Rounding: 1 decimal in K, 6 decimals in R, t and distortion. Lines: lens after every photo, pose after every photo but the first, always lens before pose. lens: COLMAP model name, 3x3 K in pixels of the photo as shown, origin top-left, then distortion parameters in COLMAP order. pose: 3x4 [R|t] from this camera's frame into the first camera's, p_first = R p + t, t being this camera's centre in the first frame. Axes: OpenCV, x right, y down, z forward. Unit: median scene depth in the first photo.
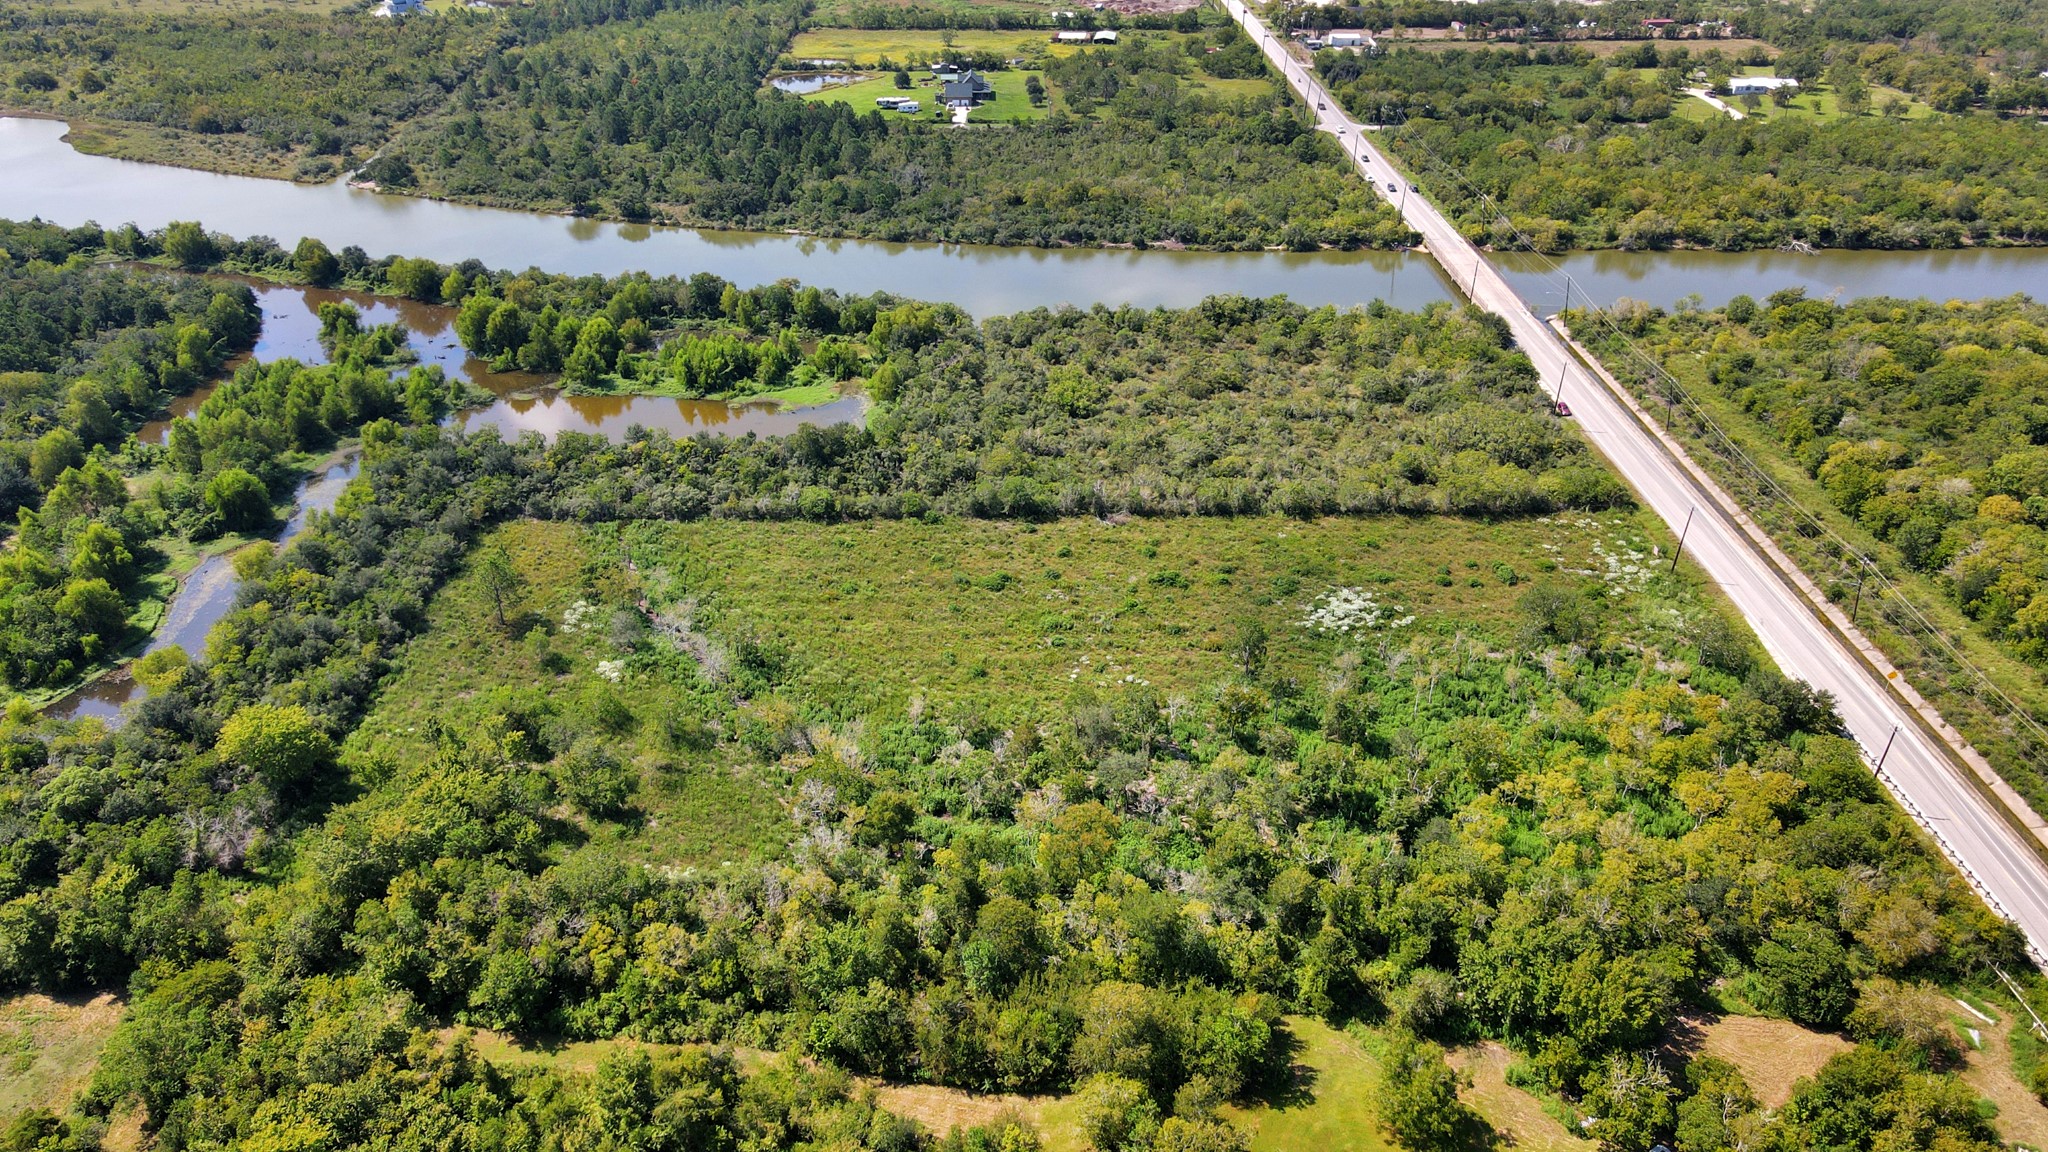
lens RADIAL K [[1496.0, 0, 1020.8], [0, 1496.0, 582.5], [0, 0, 1]] dist [-0.008521, 0.048834]
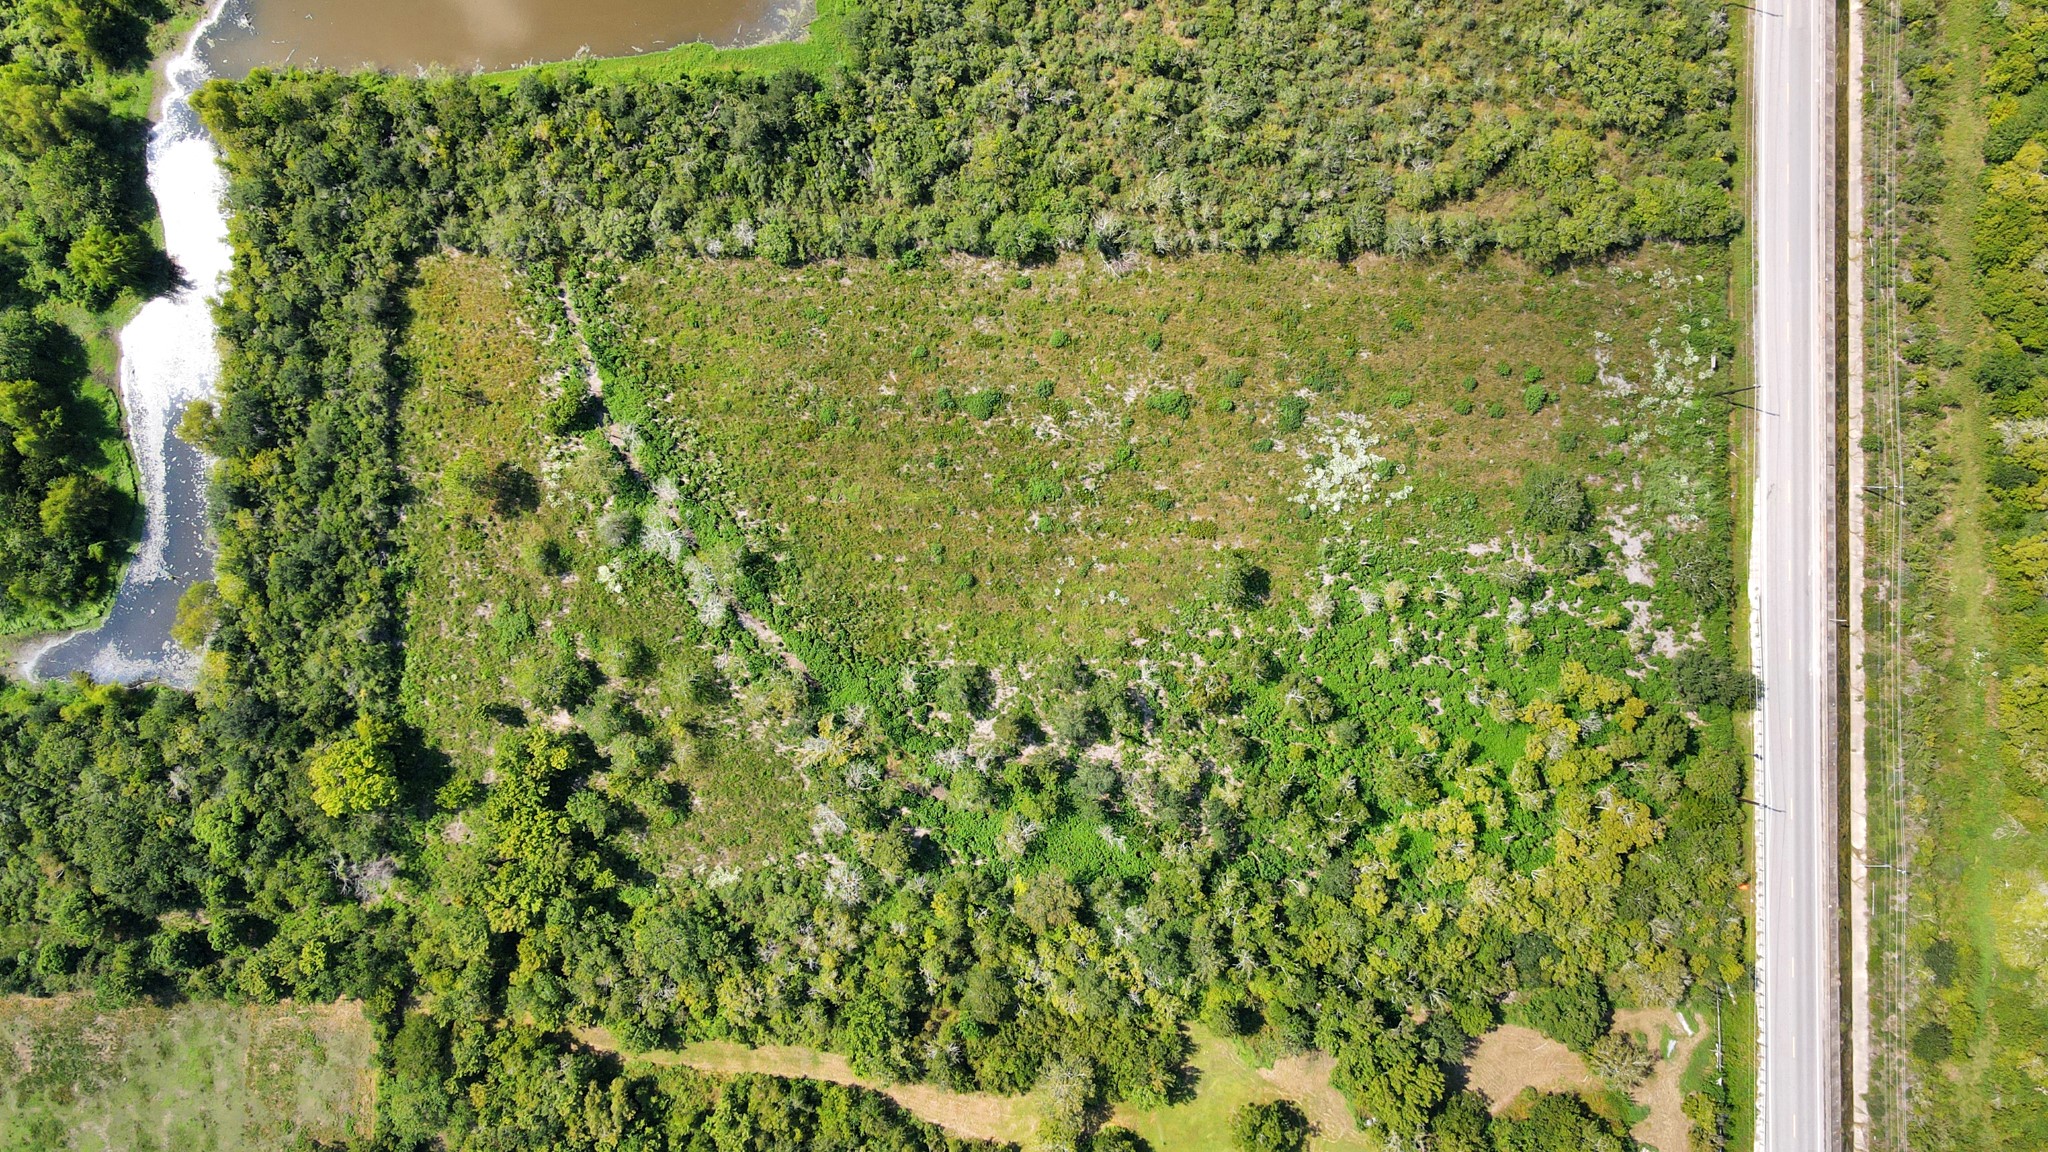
lens RADIAL K [[1496.0, 0, 1020.8], [0, 1496.0, 582.5], [0, 0, 1]] dist [-0.008521, 0.048834]
pose [[0.999753, 0.016113, -0.015323, 0.021053], [0.005104, 0.504403, 0.863453, -0.692033], [0.021642, -0.863318, 0.504196, 0.394641]]
